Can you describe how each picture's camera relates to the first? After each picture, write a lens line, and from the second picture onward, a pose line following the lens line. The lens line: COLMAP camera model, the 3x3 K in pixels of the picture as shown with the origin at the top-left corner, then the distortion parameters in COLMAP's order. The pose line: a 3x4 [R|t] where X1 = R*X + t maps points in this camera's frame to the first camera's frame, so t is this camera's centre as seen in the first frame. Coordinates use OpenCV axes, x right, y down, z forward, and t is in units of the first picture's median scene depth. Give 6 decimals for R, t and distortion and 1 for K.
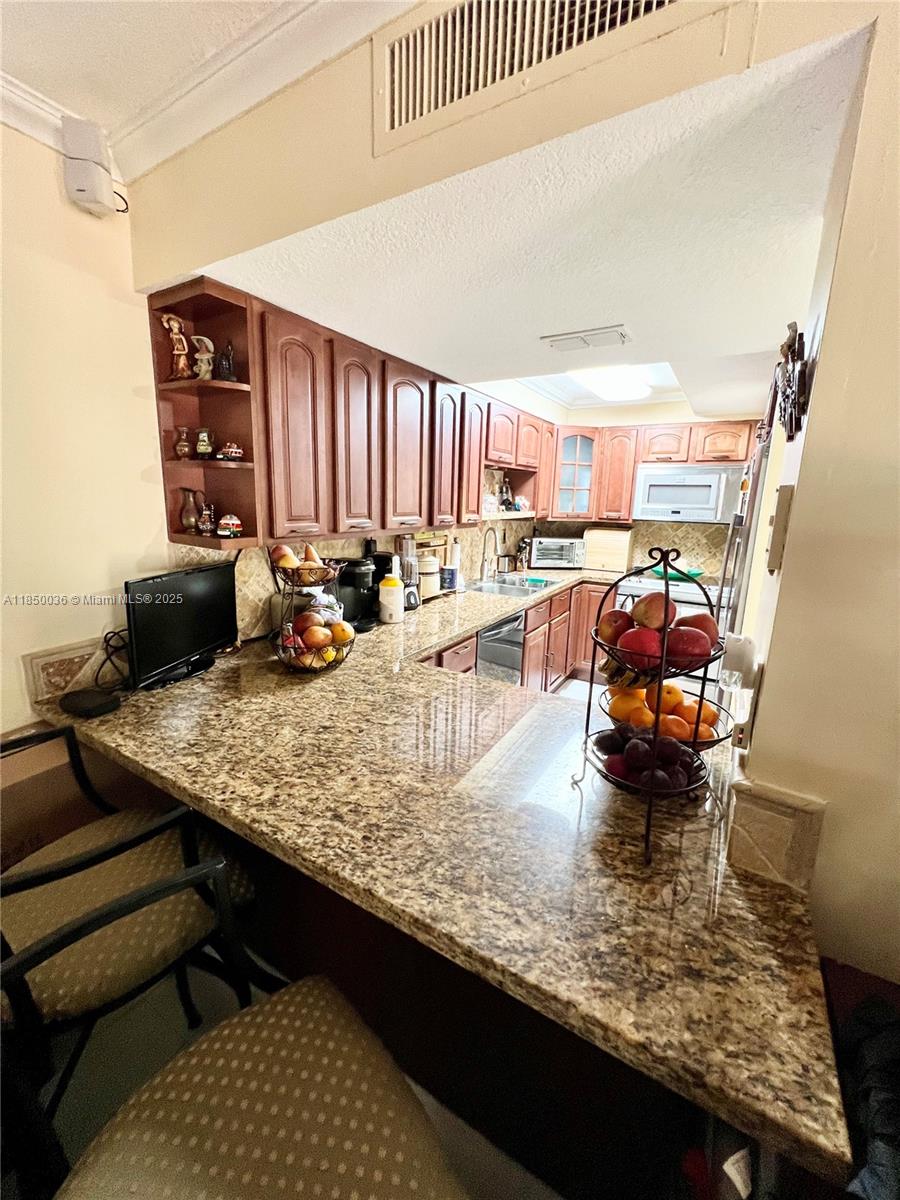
lens RADIAL K [[480.3, 0, 445.3], [0, 480.3, 594.4], [0, 0, 1]] dist [-0.000856, 0.000027]
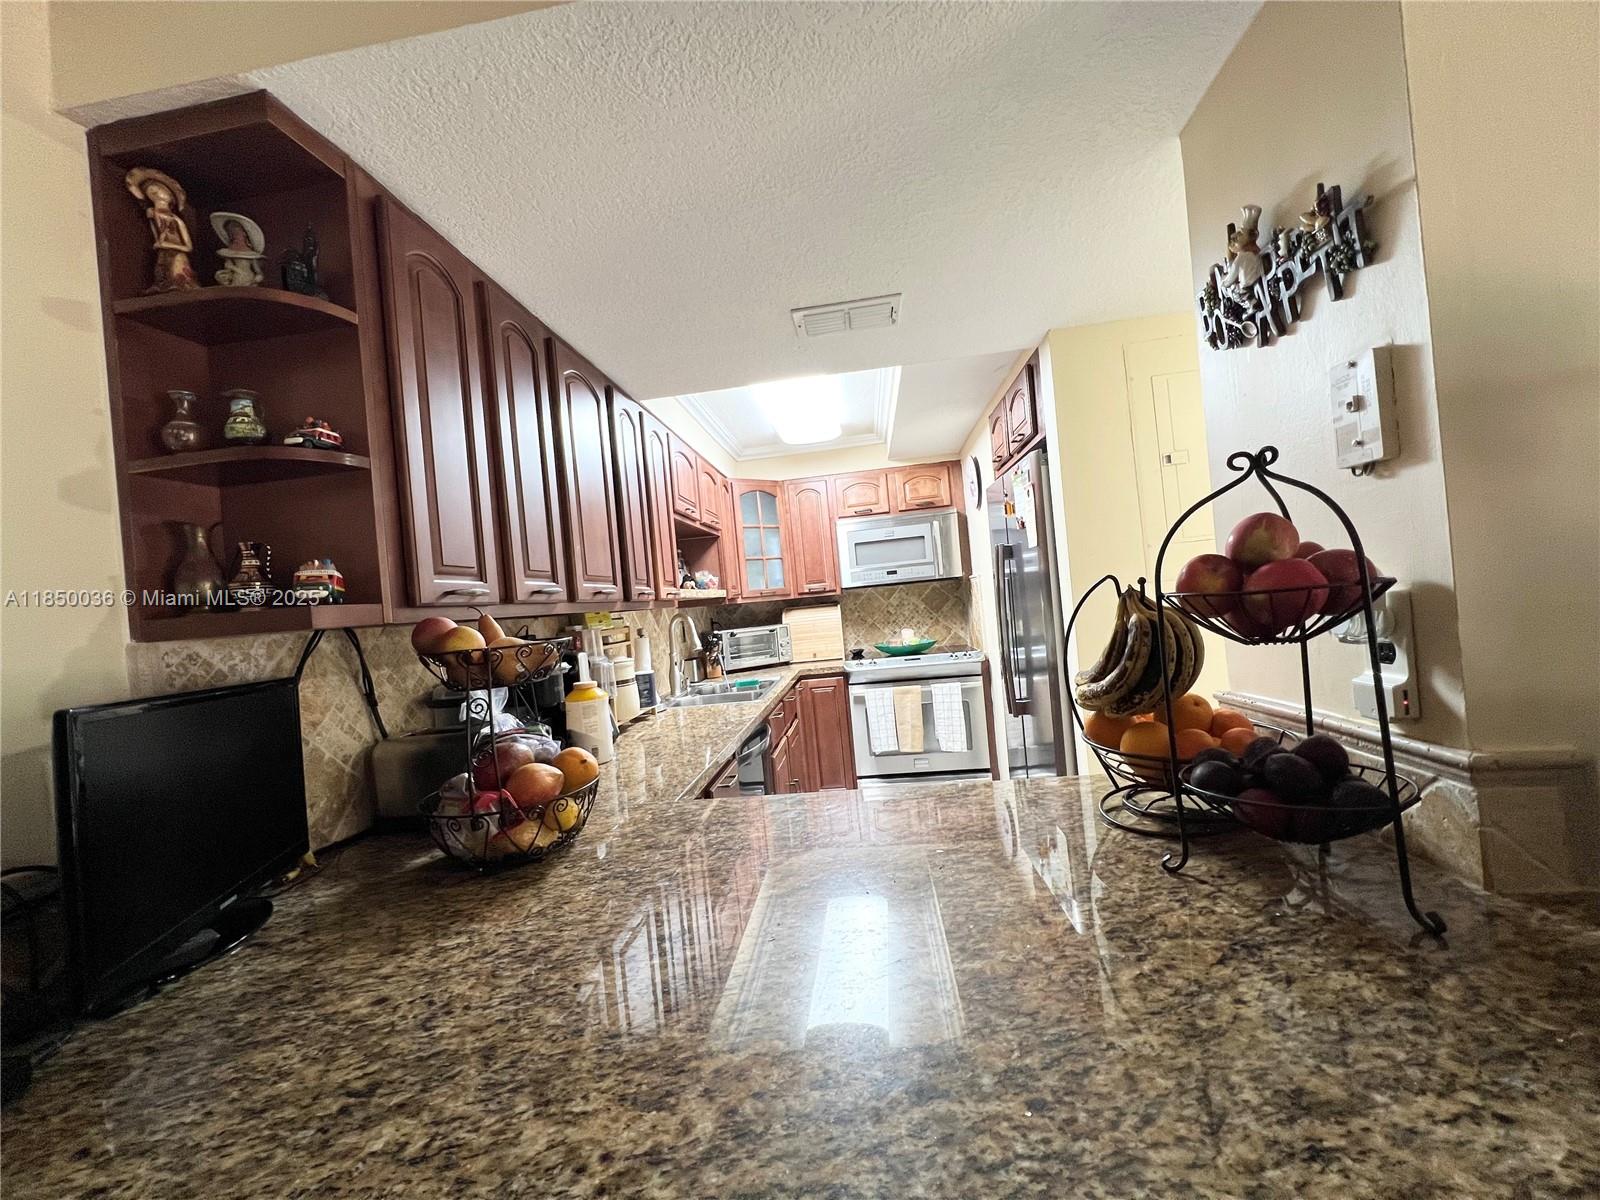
lens RADIAL K [[640.5, 0, 794.3], [0, 640.5, 603.9], [0, 0, 1]] dist [-0.000856, 0.000027]
pose [[0.900995, -0.109549, 0.419769, -0.270049], [0.197501, 0.965086, -0.172053, 0.071353], [-0.386265, 0.237924, 0.891174, 0.242570]]
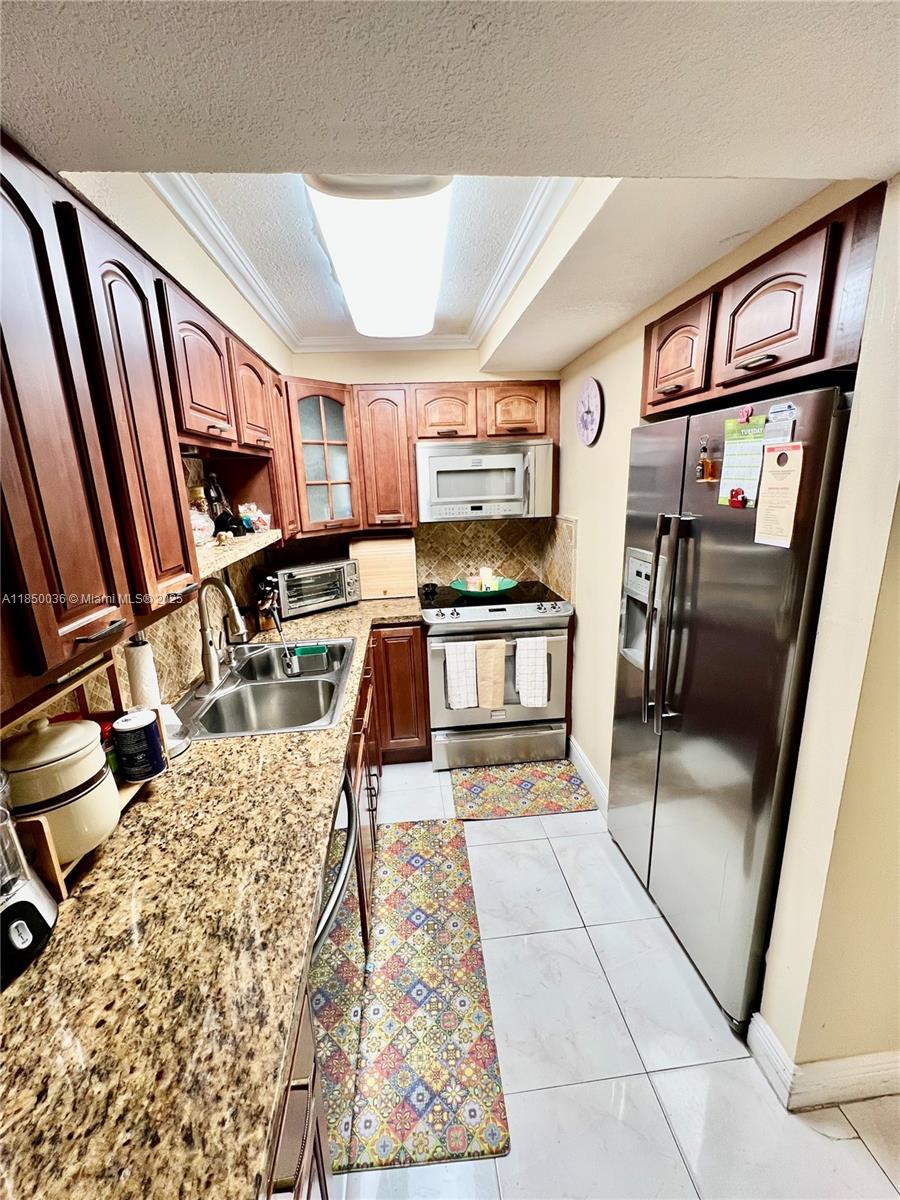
lens RADIAL K [[480.2, 0, 444.9], [0, 480.2, 597.1], [0, 0, 1]] dist [-0.000688, -0.000286]
pose [[0.799589, -0.198157, 0.566914, 0.013855], [0.175384, 0.979892, 0.095143, -0.248226], [-0.574368, 0.023352, 0.818264, 0.935325]]
